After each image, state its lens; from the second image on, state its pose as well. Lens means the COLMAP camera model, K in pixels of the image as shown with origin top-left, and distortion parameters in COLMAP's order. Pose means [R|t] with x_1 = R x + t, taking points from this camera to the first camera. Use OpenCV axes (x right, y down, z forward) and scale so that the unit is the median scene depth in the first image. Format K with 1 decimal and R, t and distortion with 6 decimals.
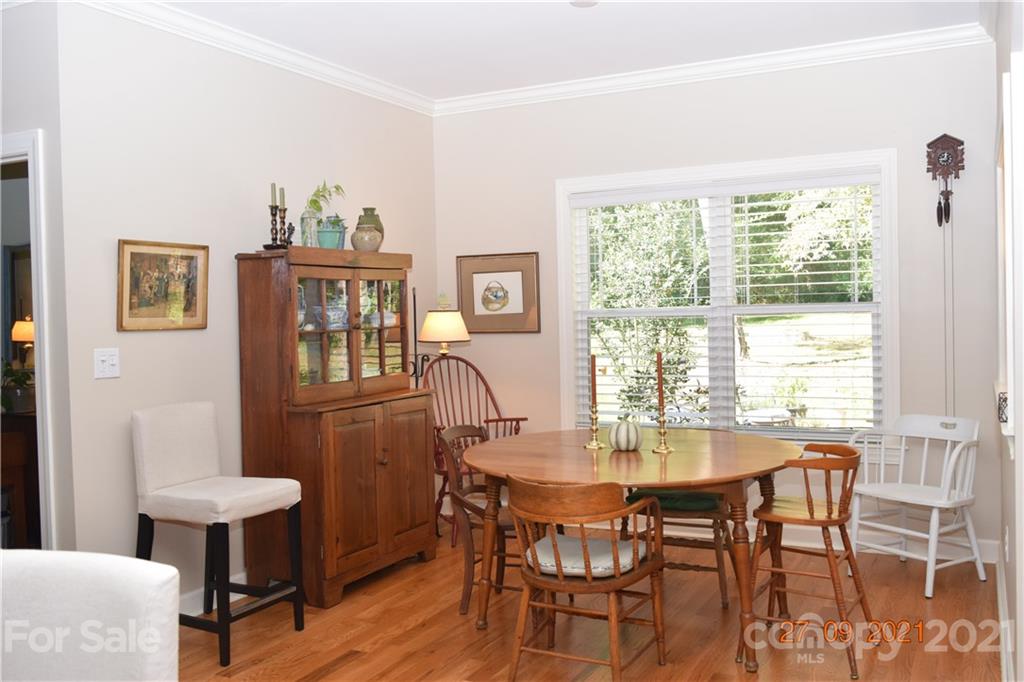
lens RADIAL K [[923.8, 0, 512.2], [0, 923.8, 339.1], [0, 0, 1]] dist [-0.015161, -0.004474]
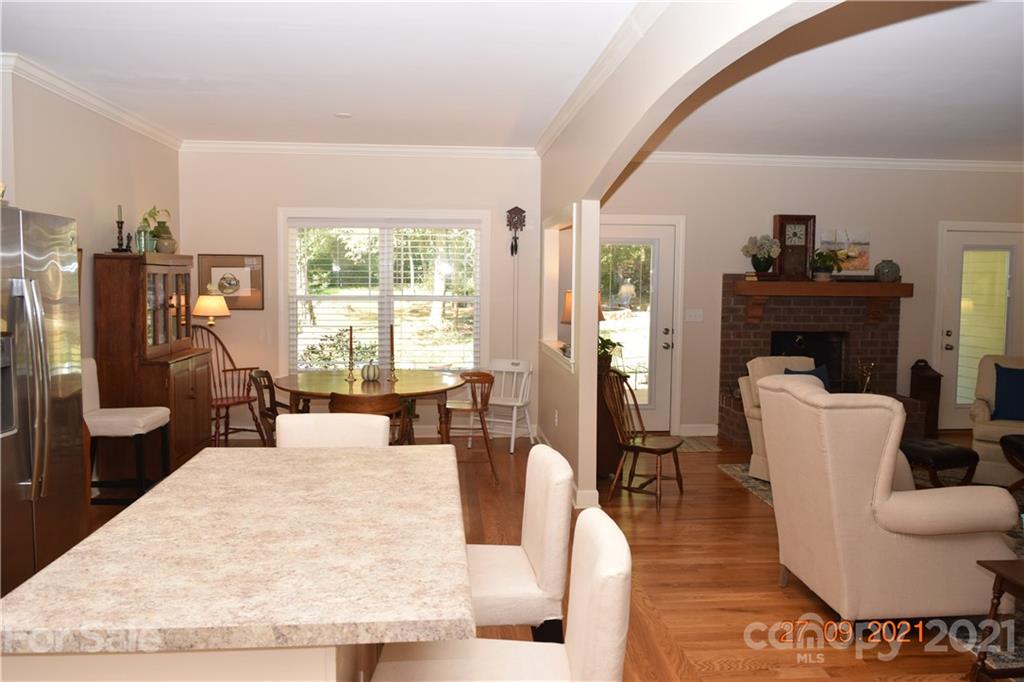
lens RADIAL K [[794.7, 0, 508.0], [0, 794.7, 335.7], [0, 0, 1]] dist [-0.030455, 0.024297]
pose [[0.851004, -0.004580, 0.525140, -0.379209], [-0.013681, 0.999429, 0.030886, -0.012488], [-0.524981, -0.033468, 0.850455, -0.352882]]
